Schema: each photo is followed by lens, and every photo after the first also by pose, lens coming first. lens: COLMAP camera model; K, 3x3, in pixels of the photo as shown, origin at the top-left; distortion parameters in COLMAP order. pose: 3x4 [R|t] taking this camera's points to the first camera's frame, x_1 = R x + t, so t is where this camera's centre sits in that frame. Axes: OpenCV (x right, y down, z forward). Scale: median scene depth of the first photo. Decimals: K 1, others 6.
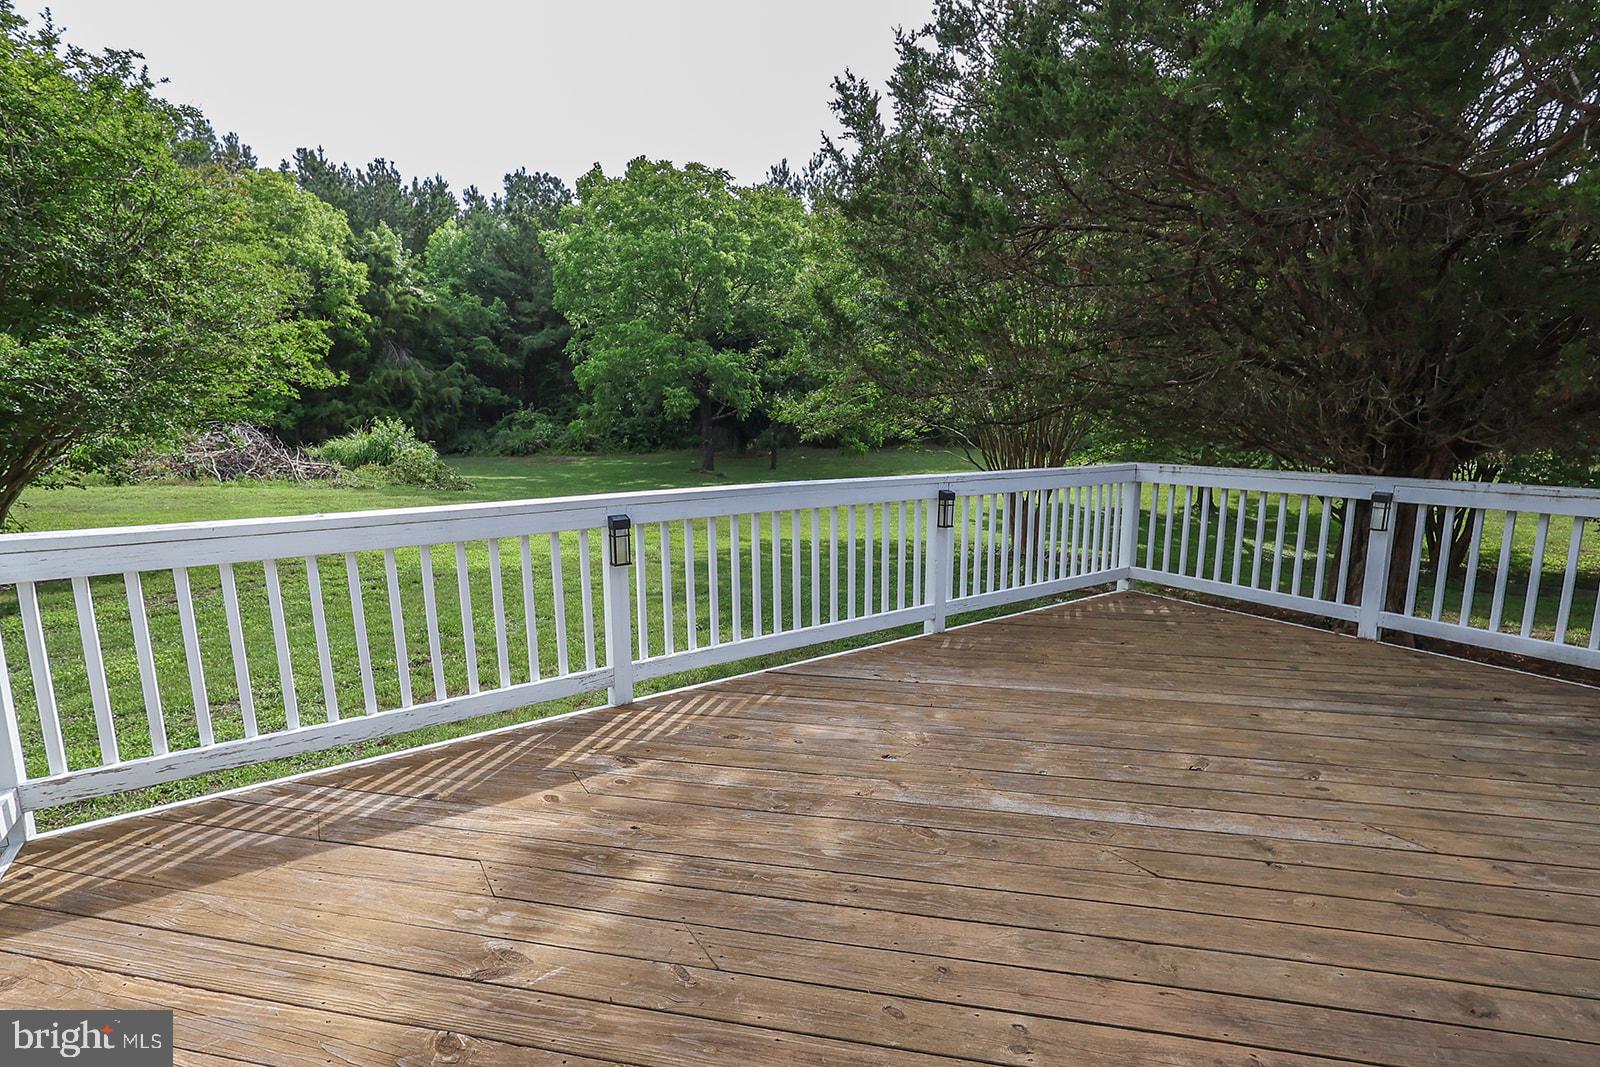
lens RADIAL K [[735.1, 0, 799.2], [0, 735.1, 533.3], [0, 0, 1]] dist [-0.004126, 0.000535]
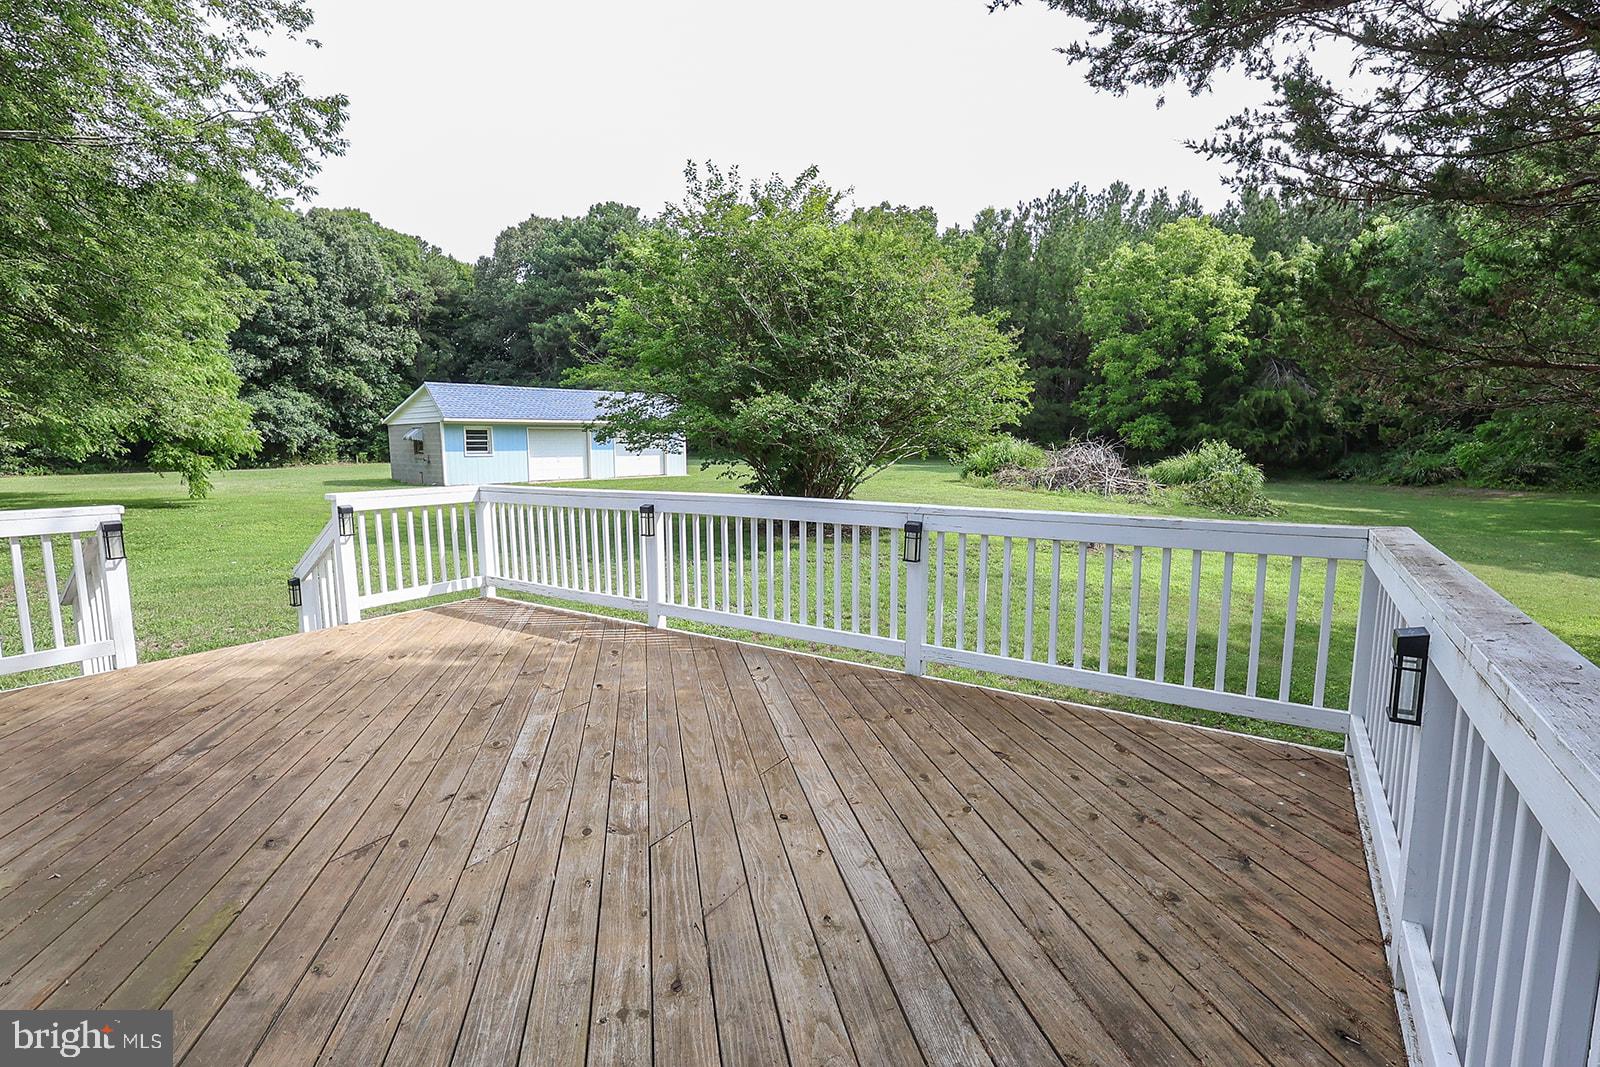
lens RADIAL K [[735.1, 0, 798.5], [0, 735.1, 535.9], [0, 0, 1]] dist [-0.004126, 0.000535]
pose [[0.384151, 0.118848, -0.915589, 1.363944], [-0.141718, 0.987519, 0.068724, -0.115661], [0.912329, 0.103355, 0.396199, 0.684525]]
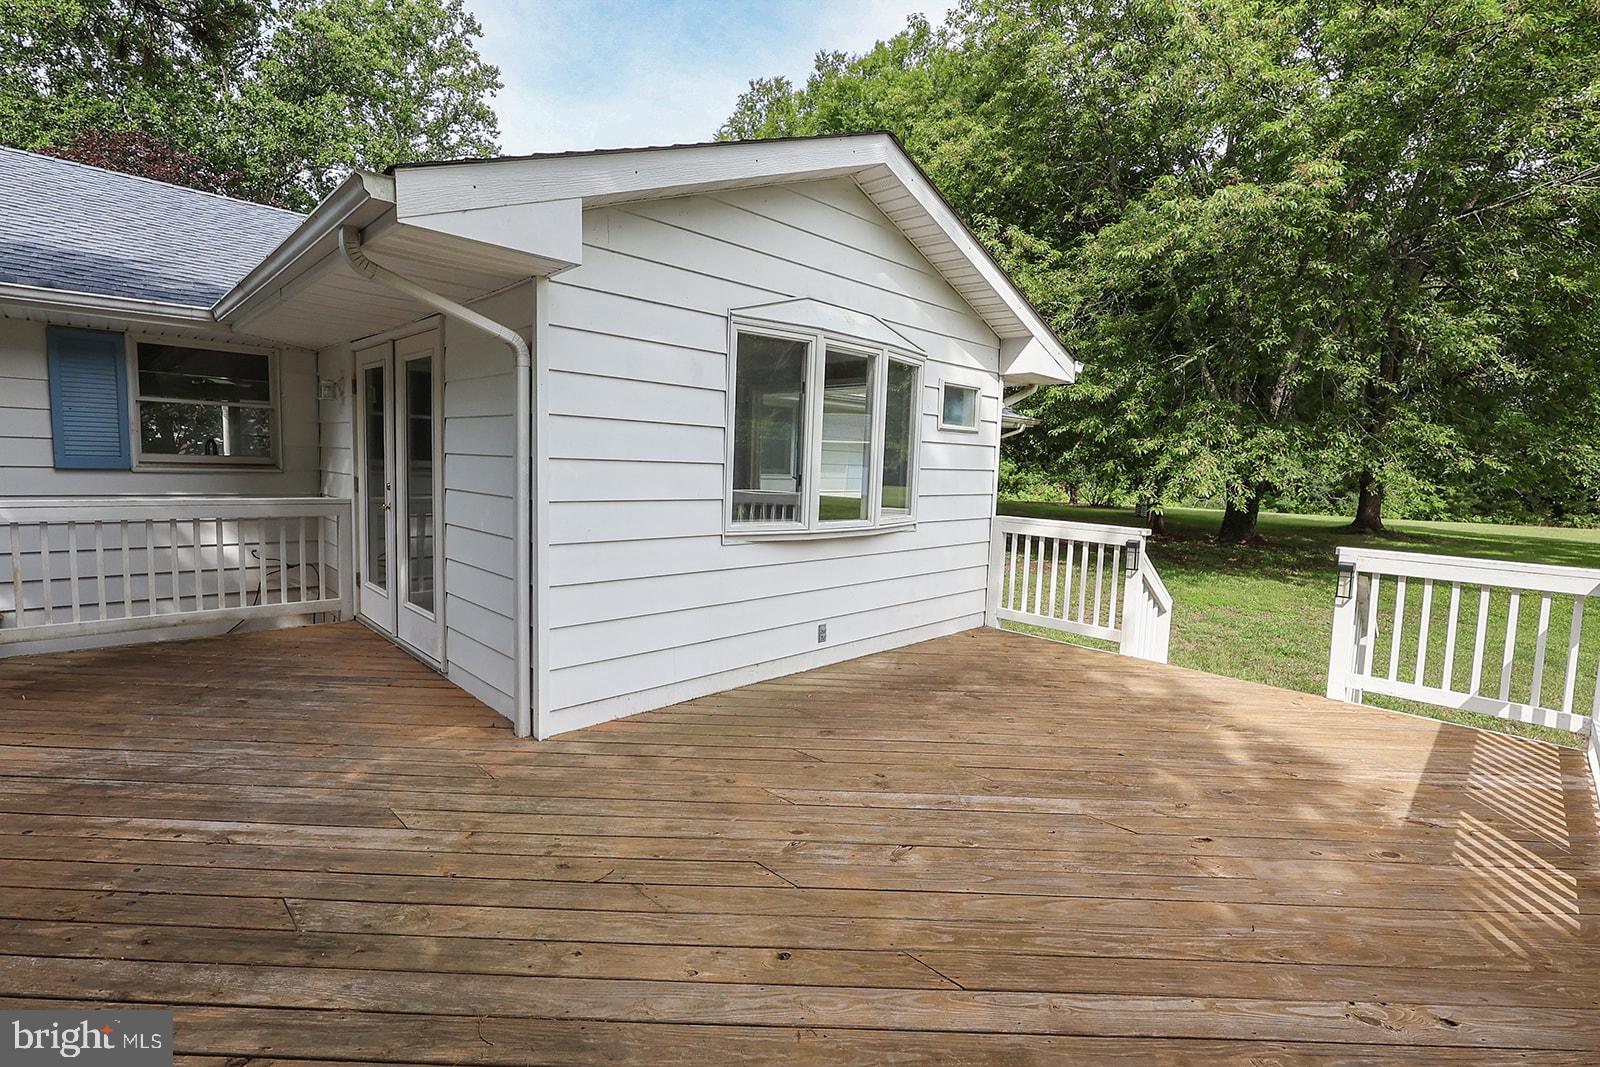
lens RADIAL K [[735.1, 0, 792.6], [0, 735.1, 531.8], [0, 0, 1]] dist [-0.004126, 0.000535]
pose [[-0.982800, -0.018155, -0.183779, 0.756339], [-0.064192, 0.966686, 0.247784, -0.263211], [0.173158, 0.255319, -0.951225, 1.547042]]
